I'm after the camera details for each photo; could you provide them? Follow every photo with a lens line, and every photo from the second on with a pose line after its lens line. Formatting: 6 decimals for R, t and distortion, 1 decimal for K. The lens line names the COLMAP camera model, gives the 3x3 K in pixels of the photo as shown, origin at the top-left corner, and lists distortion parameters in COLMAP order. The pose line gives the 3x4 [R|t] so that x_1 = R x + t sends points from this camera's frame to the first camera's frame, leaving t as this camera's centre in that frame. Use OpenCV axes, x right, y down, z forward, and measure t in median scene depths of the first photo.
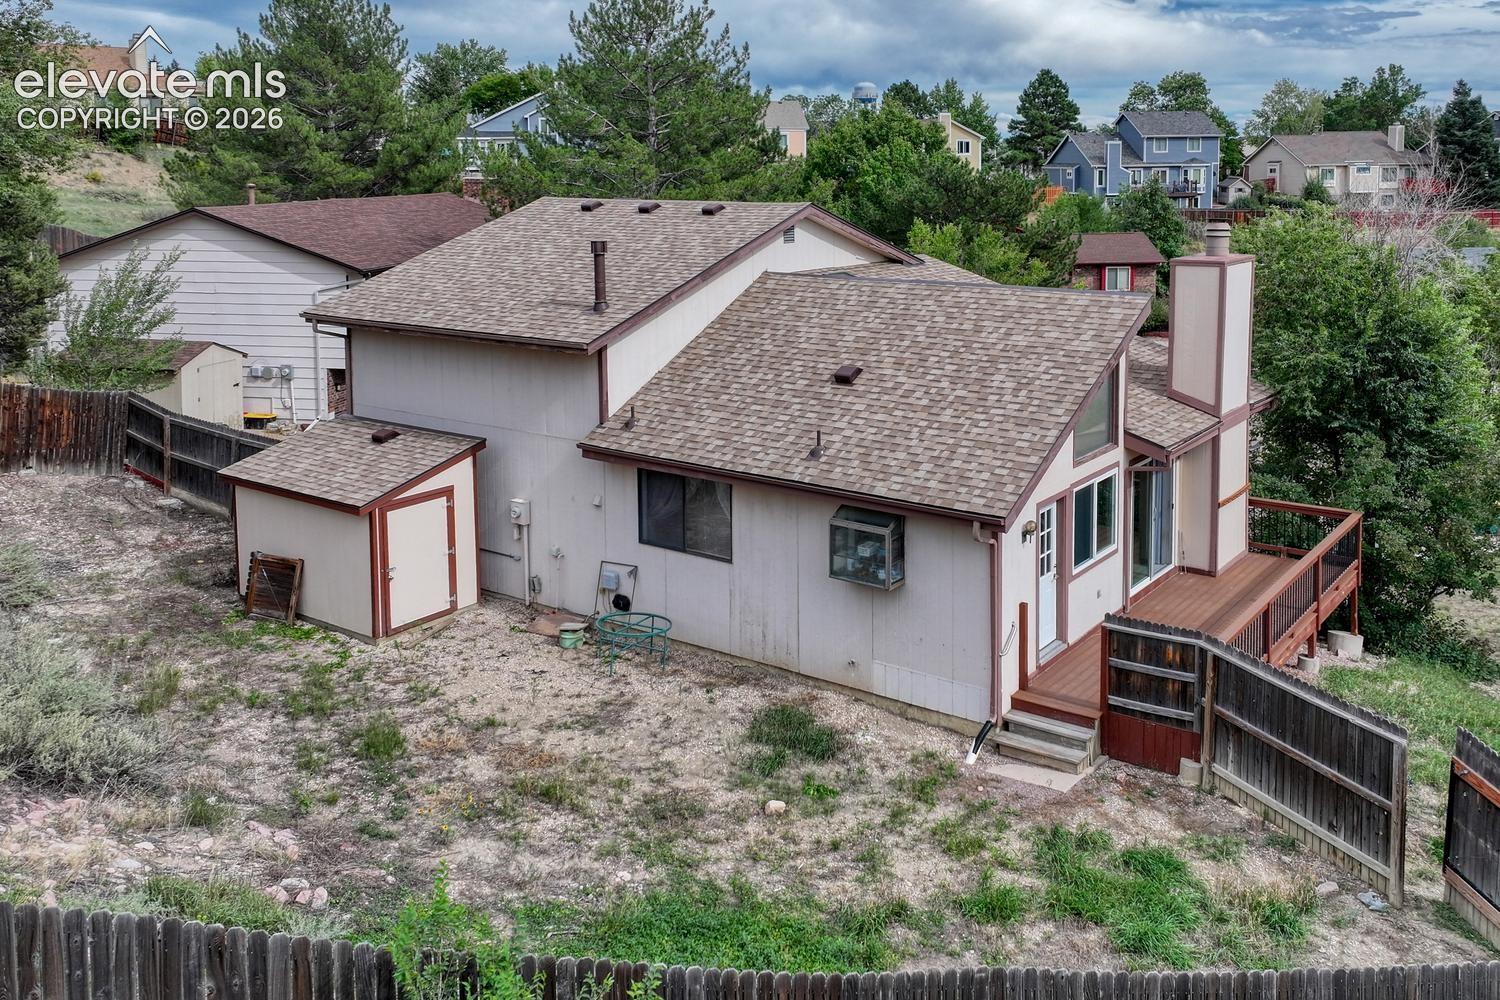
lens RADIAL K [[1242.5, 0, 832.8], [0, 1242.5, 489.4], [0, 0, 1]] dist [0.052760, -0.032896]
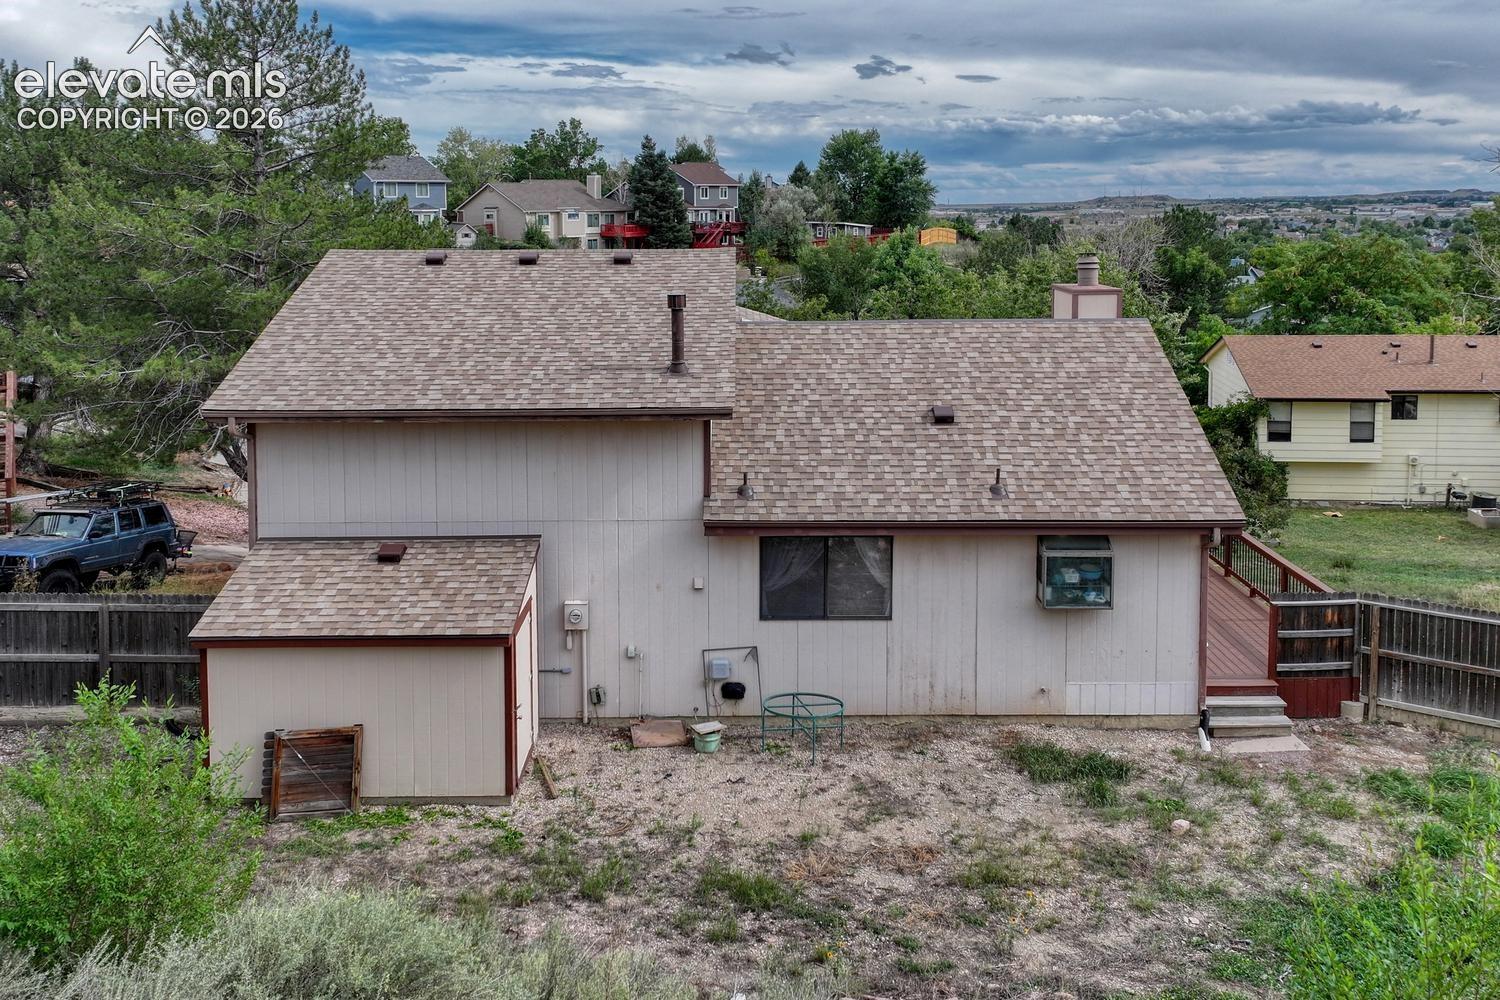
lens RADIAL K [[1272.0, 0, 753.2], [0, 1272.0, 502.3], [0, 0, 1]] dist [0.047467, -0.021641]
pose [[0.828603, -0.129565, 0.544637, -0.686203], [0.145509, 0.989258, 0.013962, -0.058535], [-0.540596, 0.067680, 0.838556, 0.223841]]
